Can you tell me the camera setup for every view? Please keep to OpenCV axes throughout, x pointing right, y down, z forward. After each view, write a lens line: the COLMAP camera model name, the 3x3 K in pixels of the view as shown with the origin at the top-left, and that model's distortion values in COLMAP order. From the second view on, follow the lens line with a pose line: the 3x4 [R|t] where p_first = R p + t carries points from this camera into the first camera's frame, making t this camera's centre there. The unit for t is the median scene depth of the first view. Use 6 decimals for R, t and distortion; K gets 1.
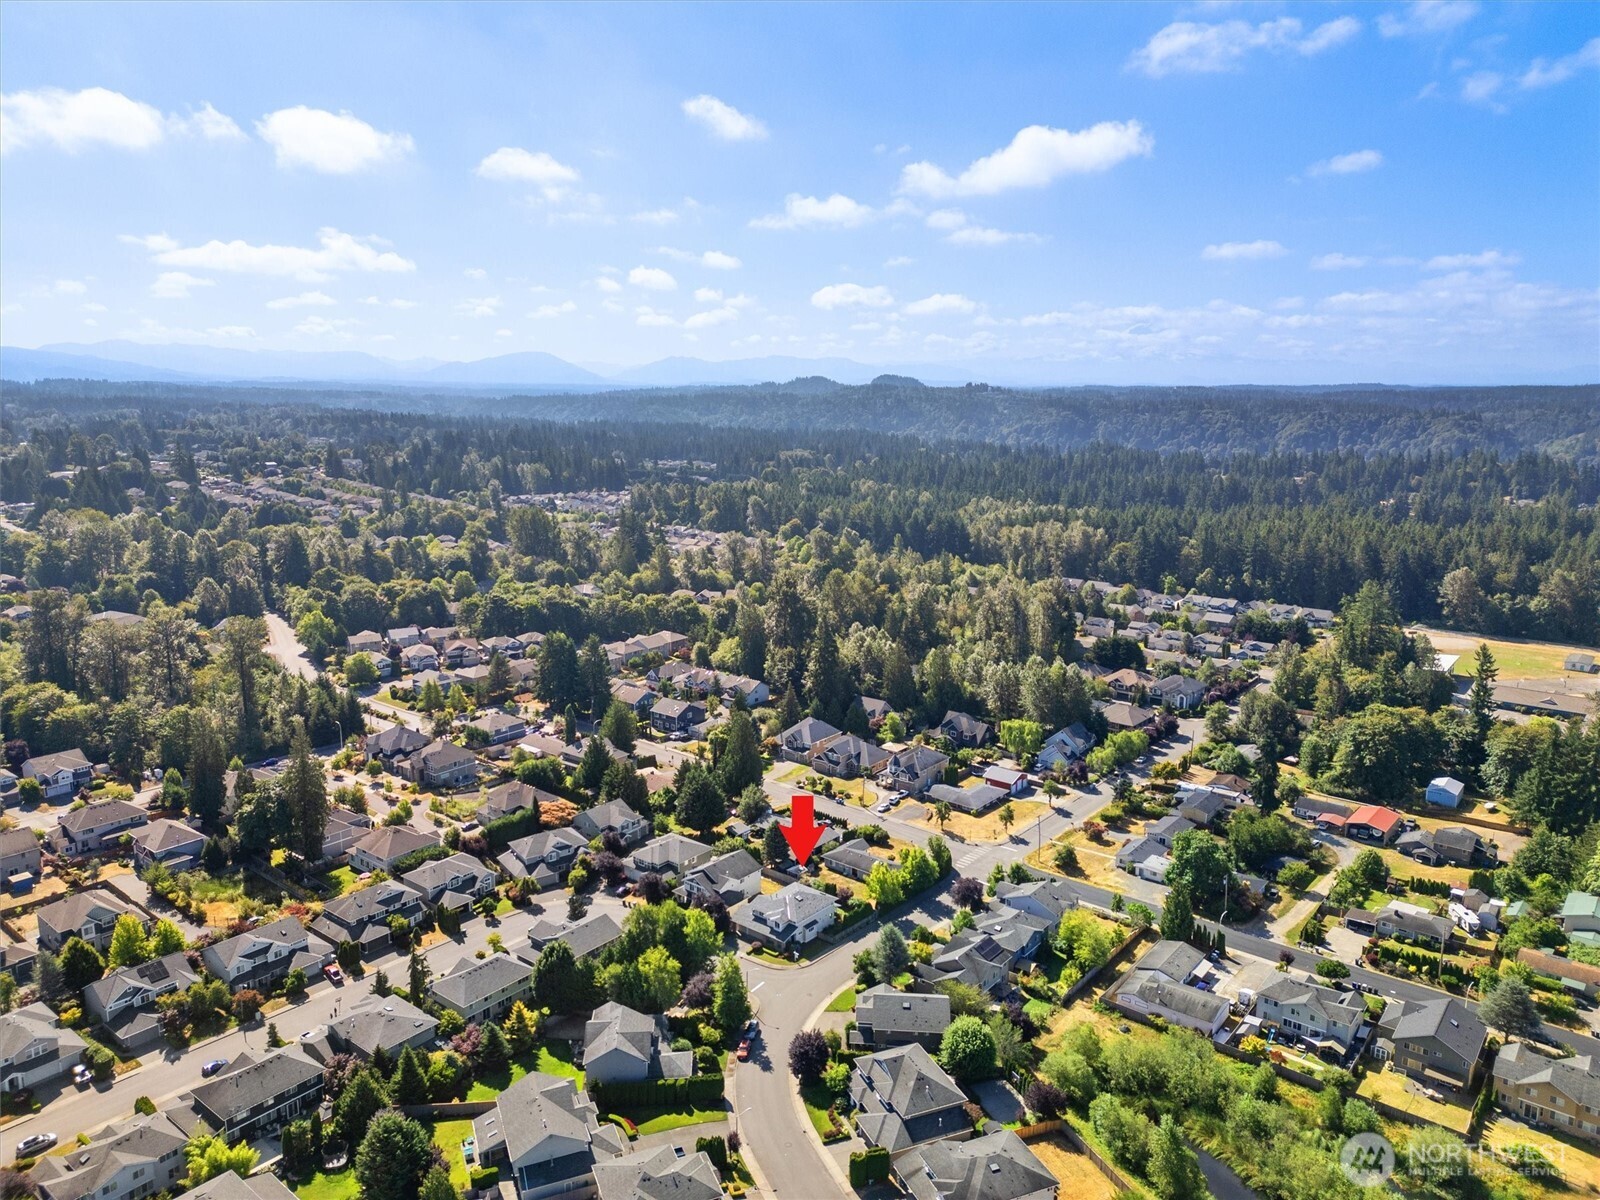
lens RADIAL K [[1122.7, 0, 777.2], [0, 1122.7, 598.8], [0, 0, 1]] dist [0.059447, -0.003443]
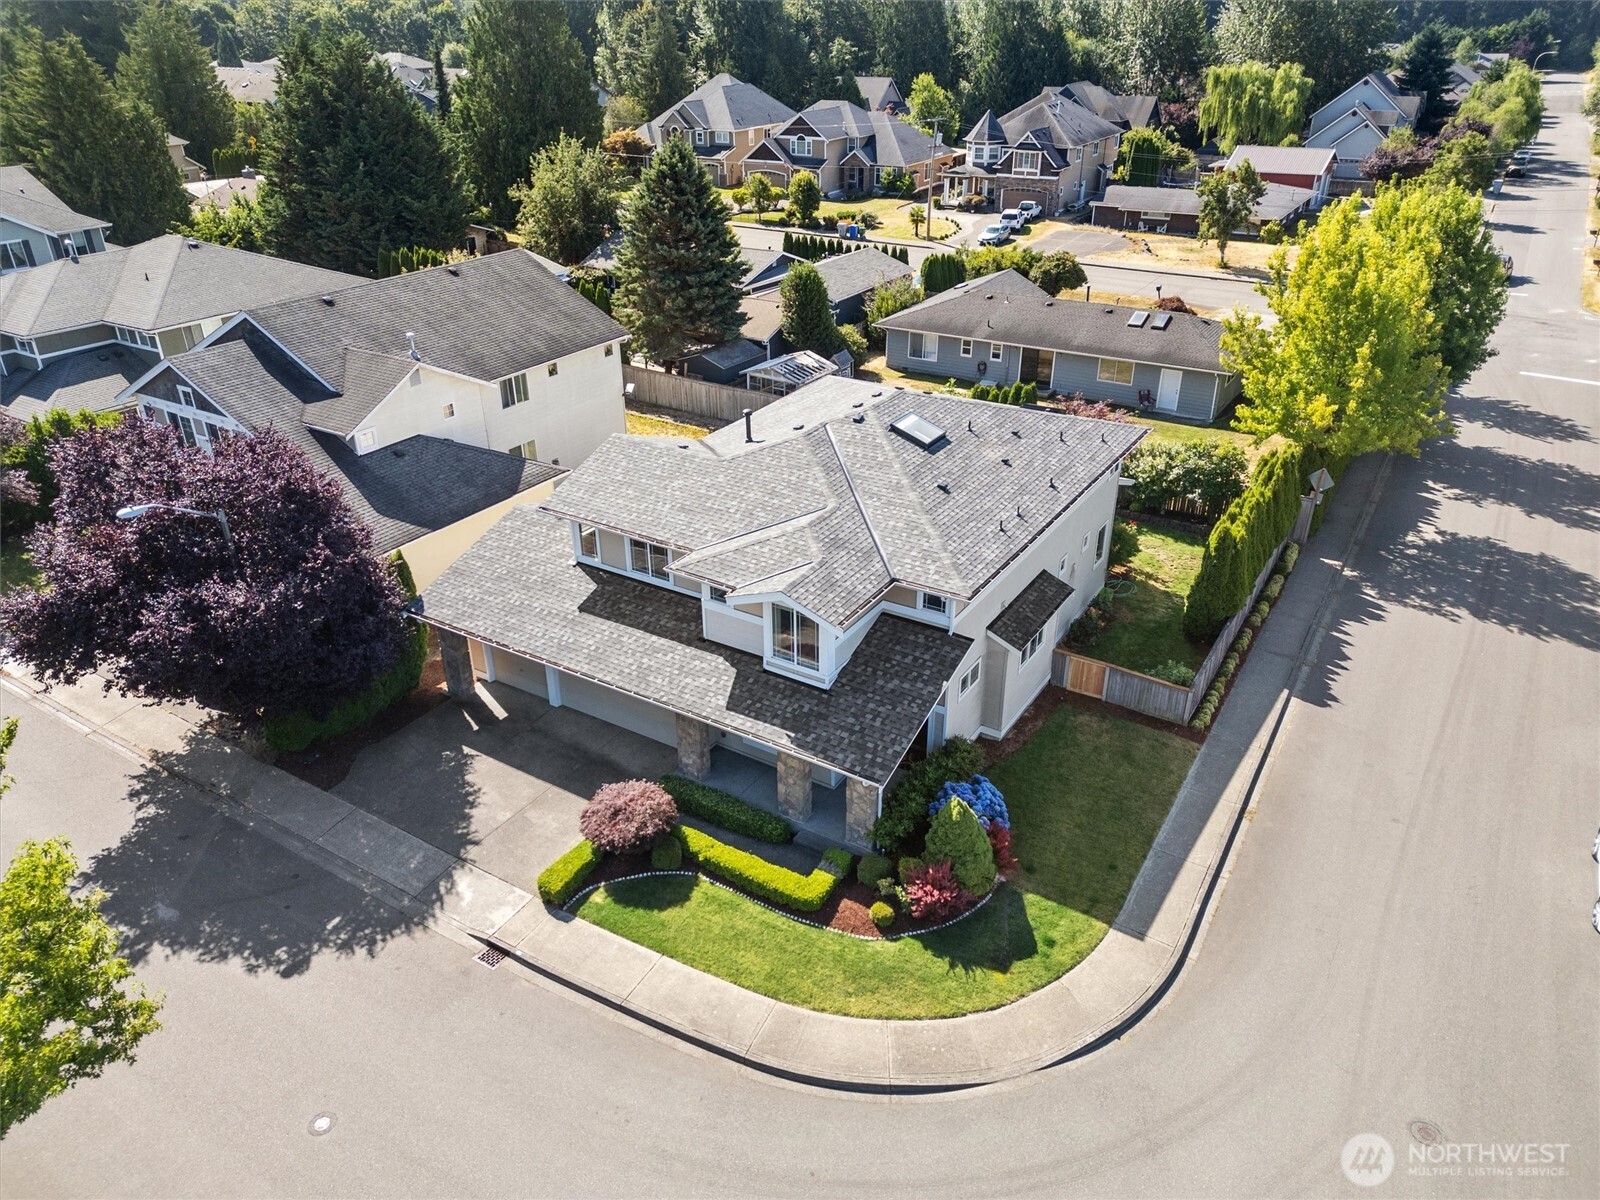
lens RADIAL K [[1122.7, 0, 777.2], [0, 1122.7, 598.8], [0, 0, 1]] dist [0.059447, -0.003443]
pose [[0.990649, -0.071022, 0.116495, -0.014533], [0.035095, 0.957748, 0.285461, 0.245949], [-0.131847, -0.278703, 0.951284, 0.868272]]
